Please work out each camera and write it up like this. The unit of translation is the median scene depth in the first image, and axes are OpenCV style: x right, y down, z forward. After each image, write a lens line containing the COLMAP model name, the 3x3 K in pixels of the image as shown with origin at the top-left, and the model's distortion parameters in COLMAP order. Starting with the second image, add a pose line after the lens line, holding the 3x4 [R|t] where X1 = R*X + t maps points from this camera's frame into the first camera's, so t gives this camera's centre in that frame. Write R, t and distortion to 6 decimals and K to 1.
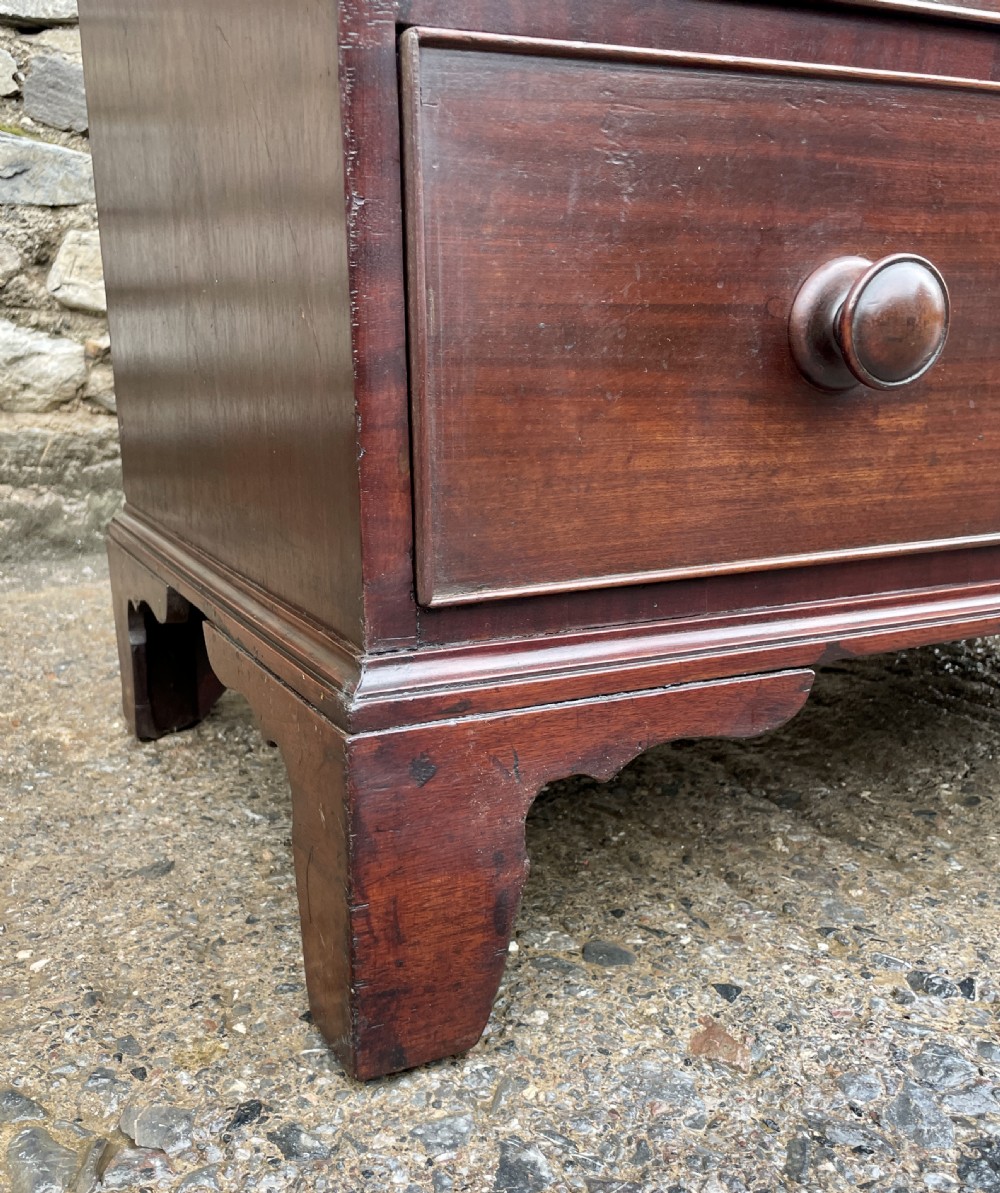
lens RADIAL K [[1196.8, 0, 444.6], [0, 1196.8, 684.5], [0, 0, 1]] dist [0.054566, -0.006399]
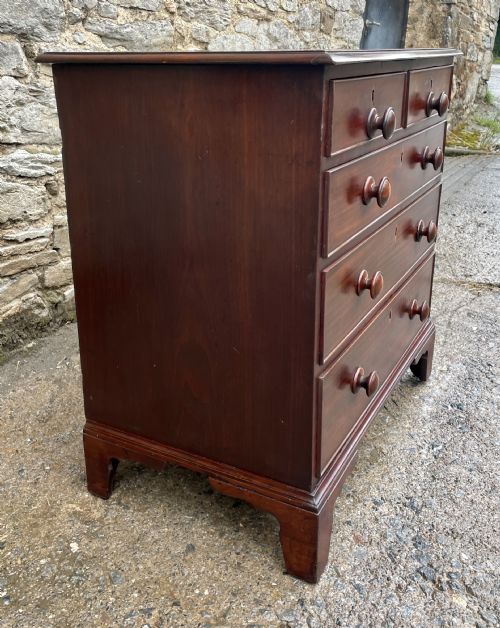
lens RADIAL K [[644.9, 0, 234.3], [0, 644.9, 269.1], [0, 0, 1]] dist [0.018125, 0.005039]
pose [[0.801324, -0.186162, 0.568528, -1.202896], [0.164205, 0.982293, 0.090206, -0.888238], [-0.575254, 0.021071, 0.817704, -0.662745]]
